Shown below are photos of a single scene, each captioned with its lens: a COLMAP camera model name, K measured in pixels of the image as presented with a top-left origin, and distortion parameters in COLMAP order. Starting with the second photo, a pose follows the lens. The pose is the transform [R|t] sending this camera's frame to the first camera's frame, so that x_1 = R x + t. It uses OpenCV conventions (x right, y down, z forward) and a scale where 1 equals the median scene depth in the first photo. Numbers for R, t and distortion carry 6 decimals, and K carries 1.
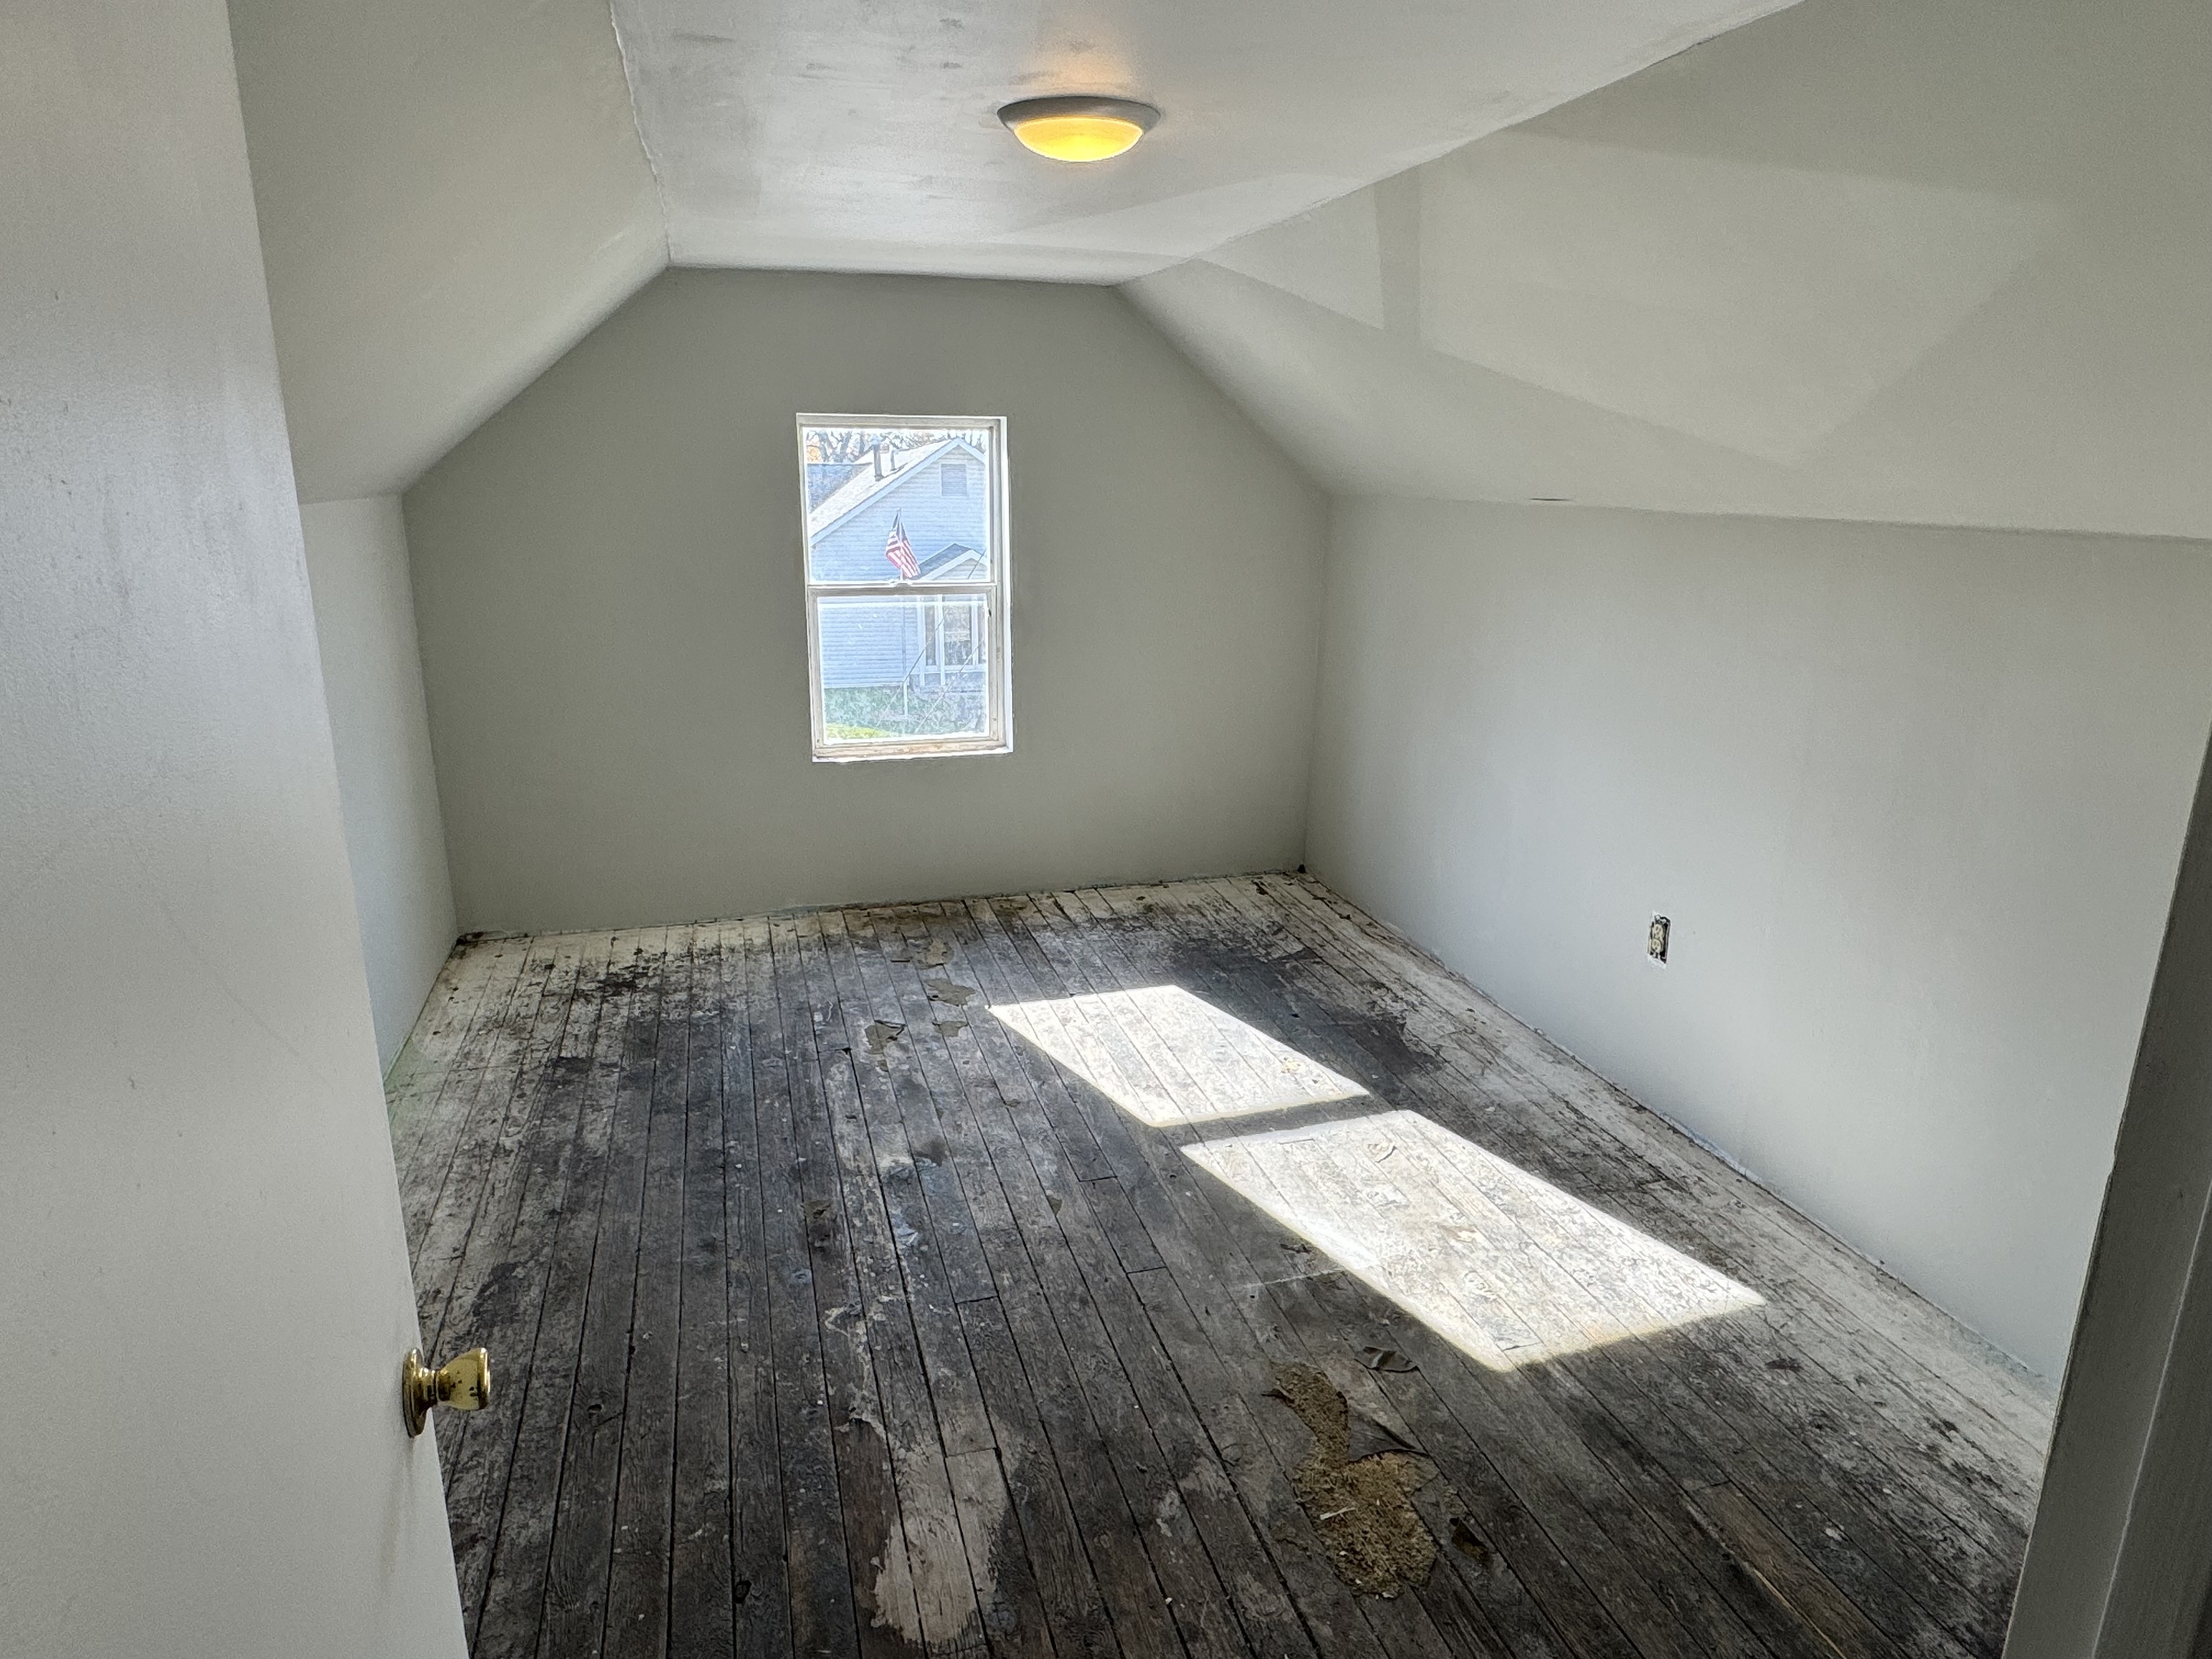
lens RADIAL K [[1305.7, 0, 1102.9], [0, 1305.7, 826.9], [0, 0, 1]] dist [-0.005080, 0.002401]
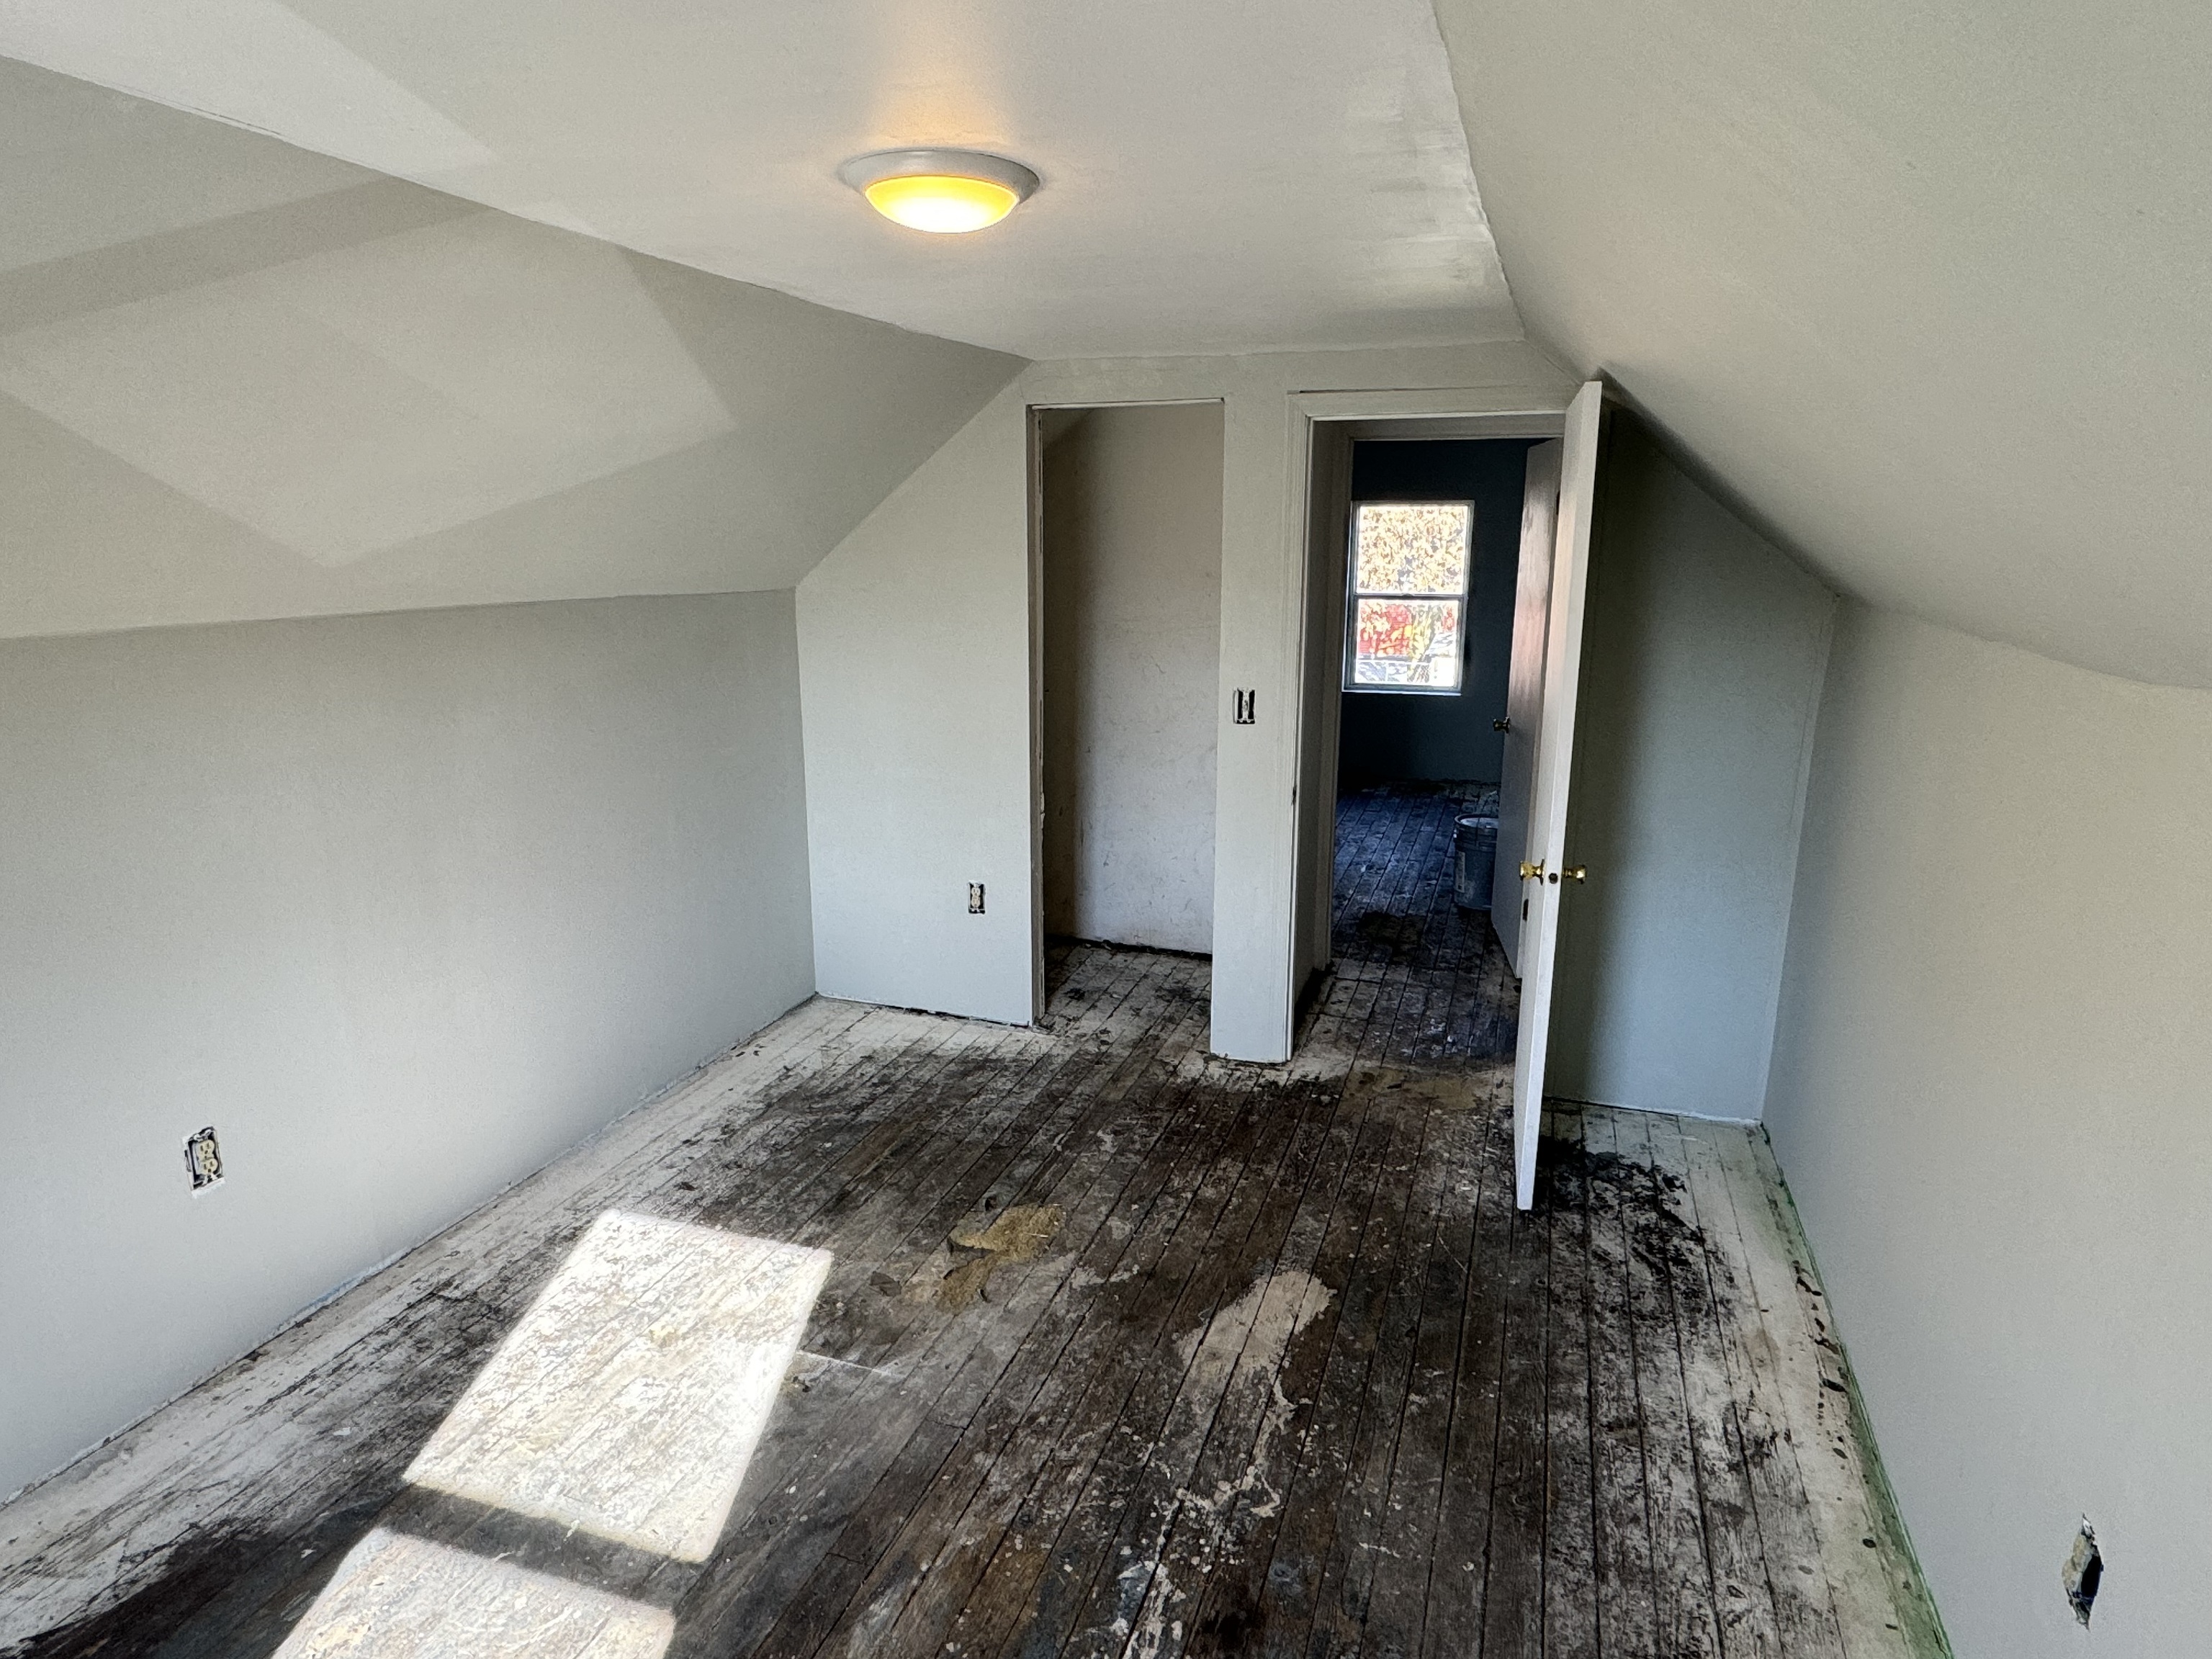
lens RADIAL K [[1305.7, 0, 1102.2], [0, 1305.7, 829.1], [0, 0, 1]] dist [-0.005080, 0.002401]
pose [[-0.818283, -0.136143, 0.558461, -0.582531], [0.146826, 0.889815, 0.432056, -0.475762], [-0.555748, 0.435540, -0.708131, 1.576851]]
